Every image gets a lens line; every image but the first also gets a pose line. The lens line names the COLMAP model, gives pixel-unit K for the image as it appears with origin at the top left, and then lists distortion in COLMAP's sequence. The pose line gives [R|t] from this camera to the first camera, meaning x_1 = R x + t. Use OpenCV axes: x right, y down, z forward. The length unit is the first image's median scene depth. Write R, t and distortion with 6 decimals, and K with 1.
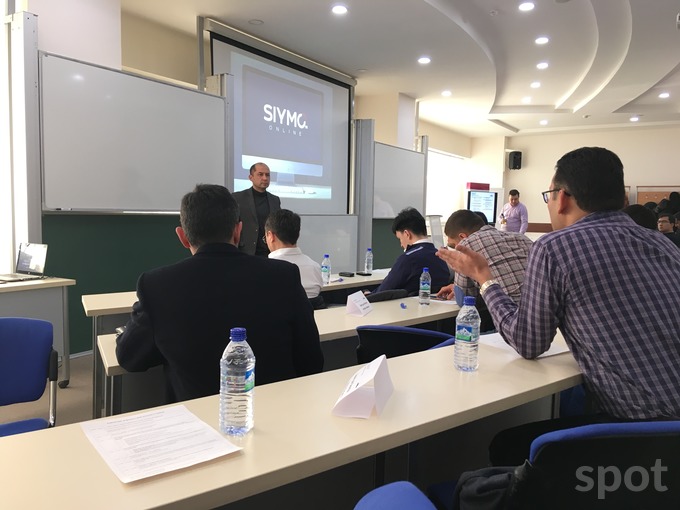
lens RADIAL K [[578.3, 0, 340.0], [0, 578.3, 255.0], [0, 0, 1]] dist [0.107626, -0.162801]
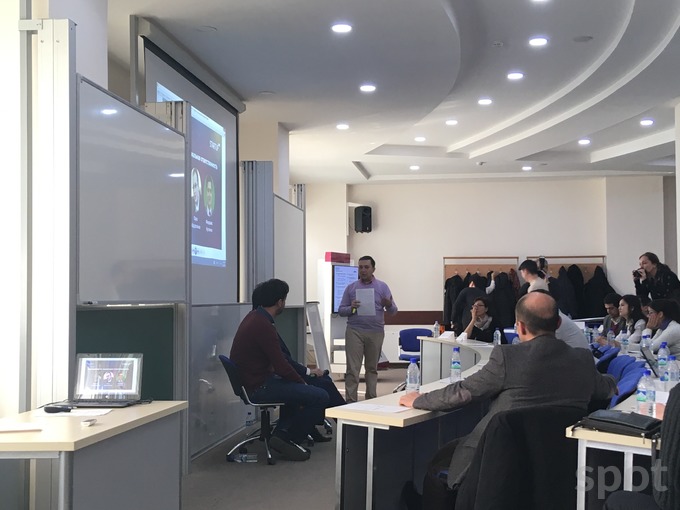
lens RADIAL K [[1004.8, 0, 340.0], [0, 1004.8, 255.0], [0, 0, 1]] dist [0.004927, -0.005083]
pose [[0.917462, -0.004467, 0.397799, -0.432965], [0.050538, 0.993144, -0.105404, 0.001880], [-0.394601, 0.116808, 0.911398, -0.106852]]
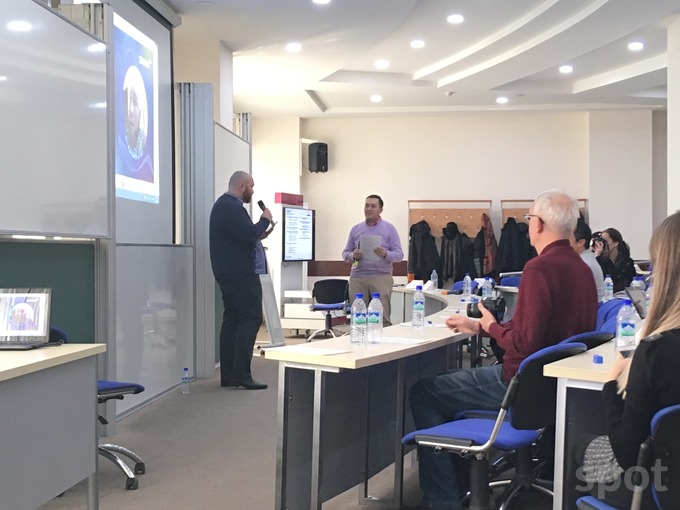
lens RADIAL K [[1114.7, 0, 349.6], [0, 1114.7, 256.9], [0, 0, 1]] dist [0.009617, 0.098219]
pose [[0.896933, -0.022286, 0.441605, -0.414390], [0.052886, 0.996966, -0.057104, 0.017151], [-0.438993, 0.074573, 0.895390, -0.078402]]
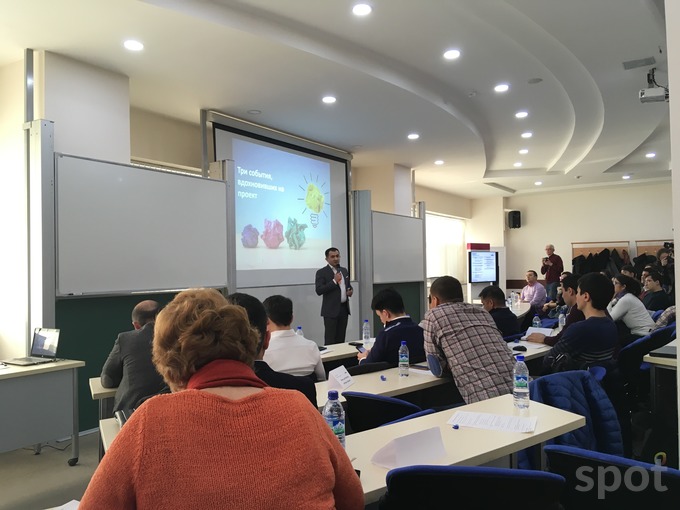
lens RADIAL K [[578.3, 0, 340.0], [0, 578.3, 255.0], [0, 0, 1]] dist [0.107626, -0.162801]
pose [[0.999126, -0.037259, -0.018956, 0.024778], [0.035139, 0.994164, -0.101994, -0.014186], [0.022645, 0.101238, 0.994604, -0.045104]]
